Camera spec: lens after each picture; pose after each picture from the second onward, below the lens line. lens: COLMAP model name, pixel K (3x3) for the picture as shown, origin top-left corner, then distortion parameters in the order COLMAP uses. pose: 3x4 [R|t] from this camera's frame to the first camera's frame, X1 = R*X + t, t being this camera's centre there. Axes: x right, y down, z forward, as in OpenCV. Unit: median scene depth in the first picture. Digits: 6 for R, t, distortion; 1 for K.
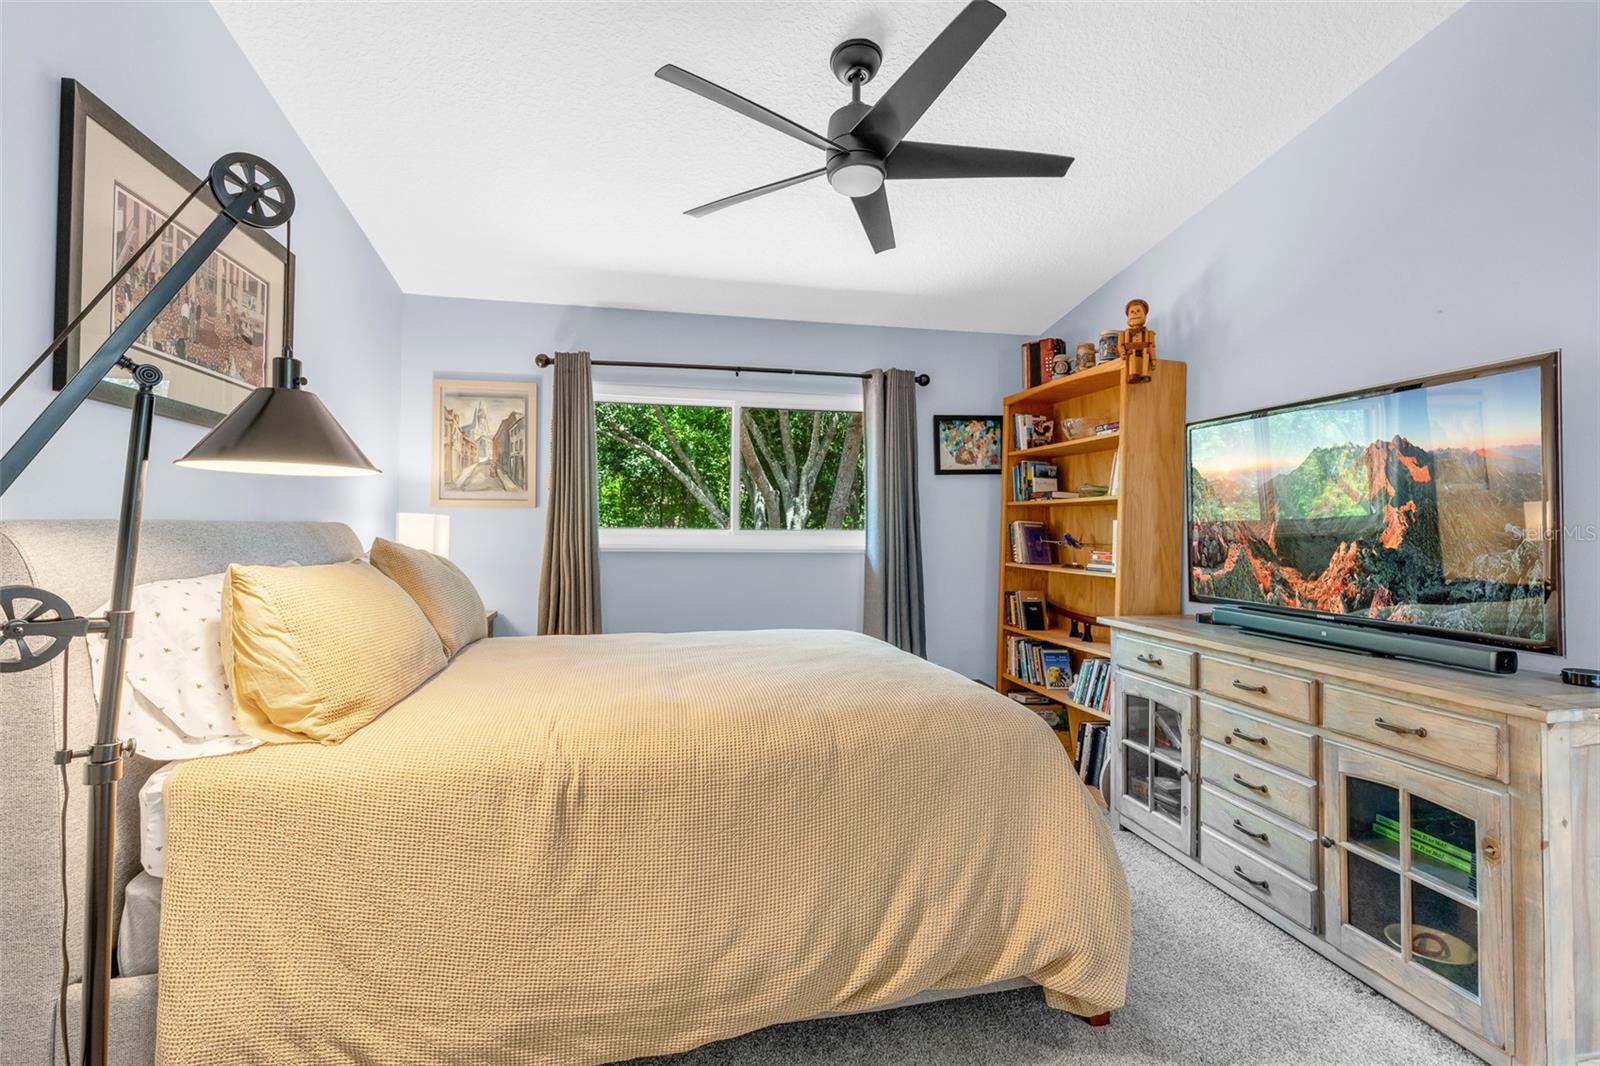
lens RADIAL K [[723.6, 0, 799.5], [0, 723.6, 521.0], [0, 0, 1]] dist [-0.010588, 0.003754]
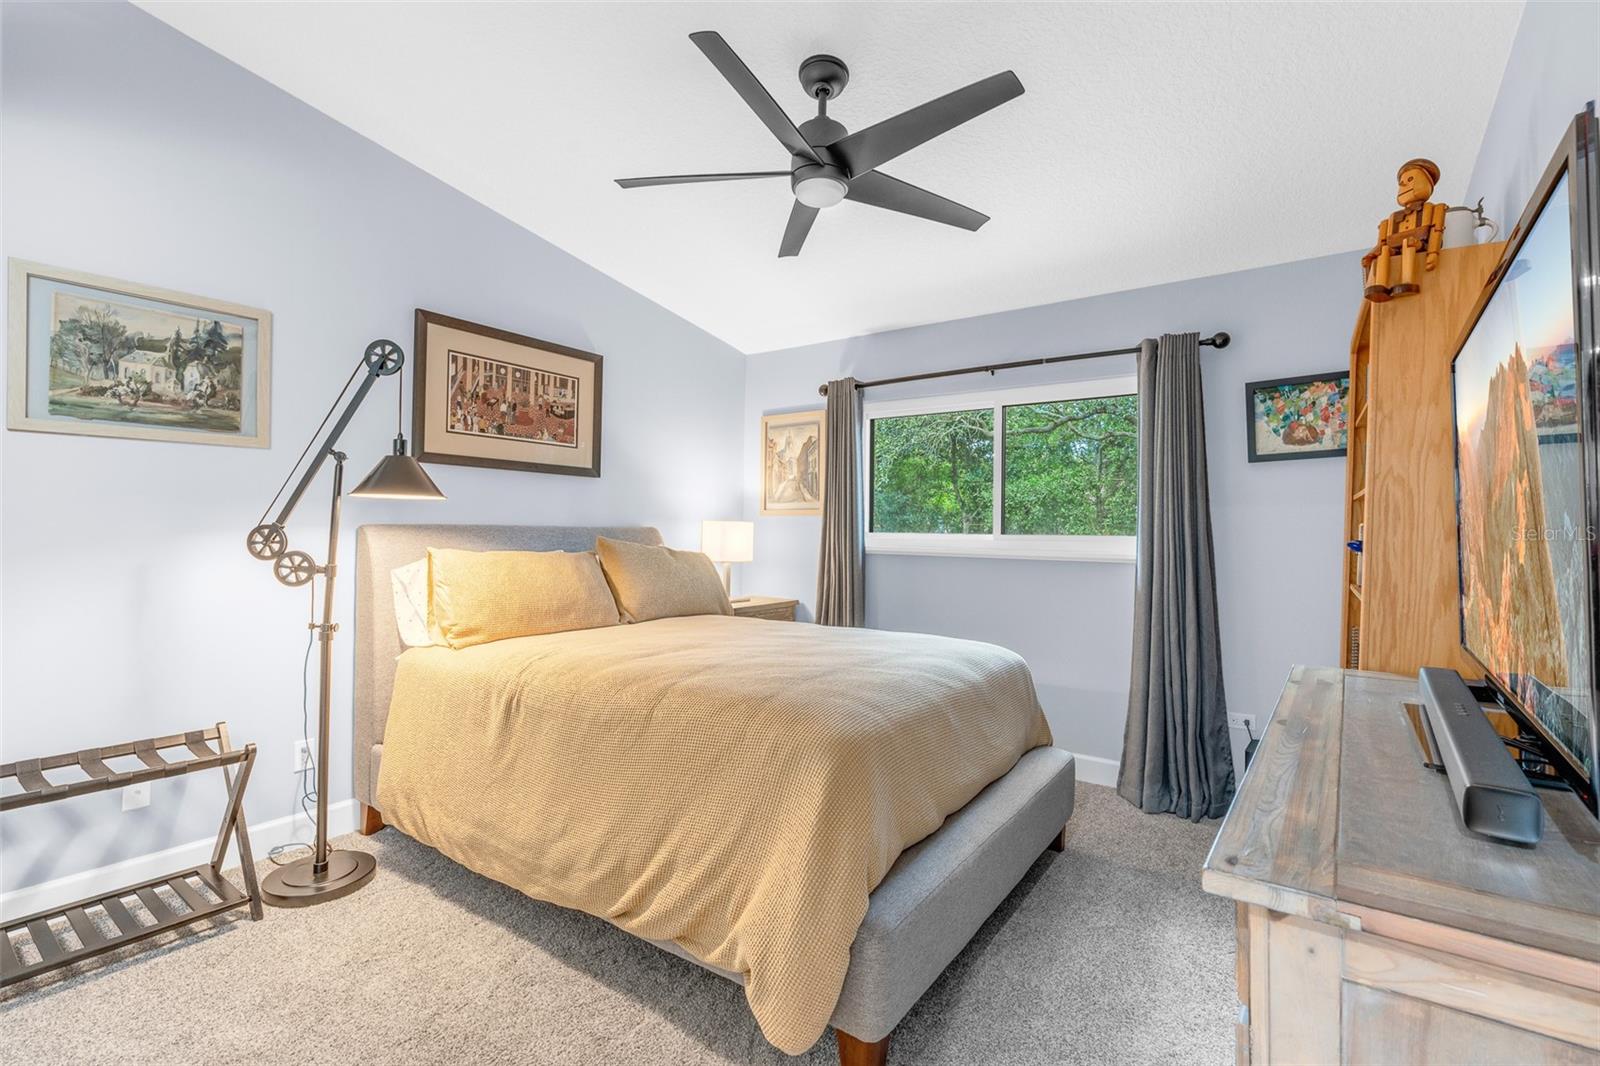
lens RADIAL K [[723.6, 0, 786.1], [0, 723.6, 522.6], [0, 0, 1]] dist [-0.010588, 0.003754]
pose [[0.668613, -0.008617, -0.743561, 0.811430], [0.001430, 0.999946, -0.010302, 0.010677], [0.743609, 0.005825, 0.668589, 0.276779]]
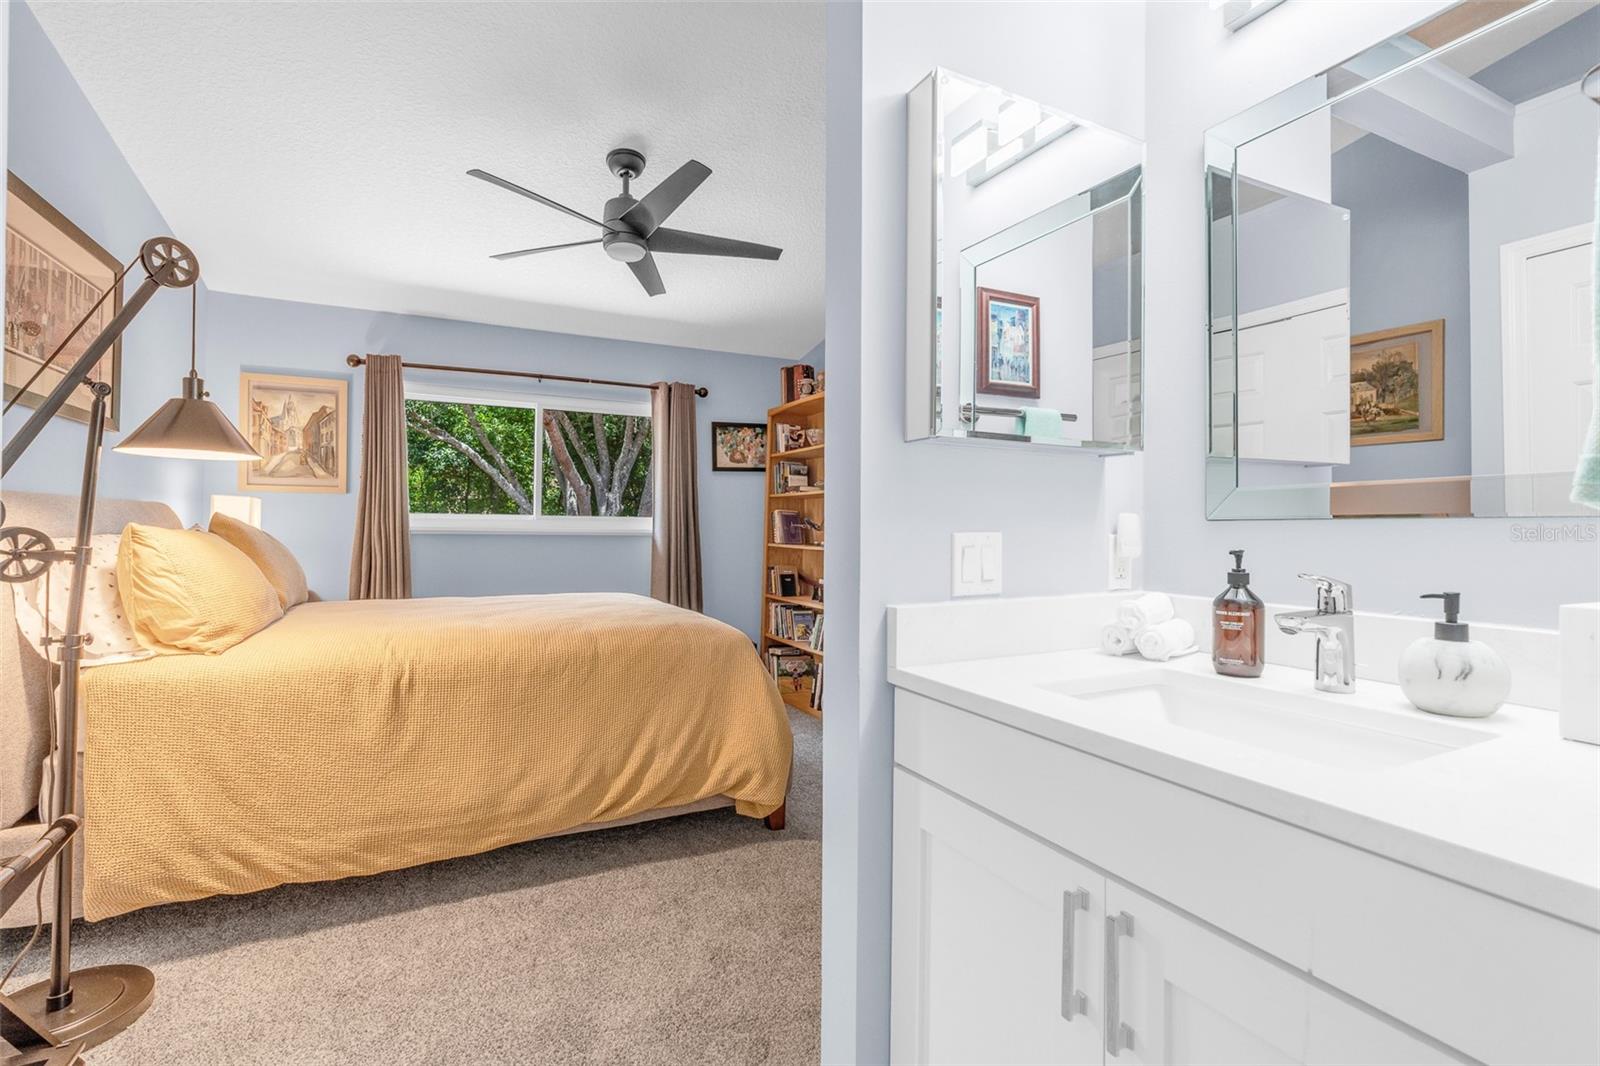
lens RADIAL K [[723.6, 0, 795.8], [0, 723.6, 523.4], [0, 0, 1]] dist [-0.010588, 0.003754]
pose [[0.971532, 0.003661, 0.236881, 0.070345], [-0.005184, 0.999970, 0.005806, 0.029764], [-0.236852, -0.006869, 0.971521, -0.398232]]
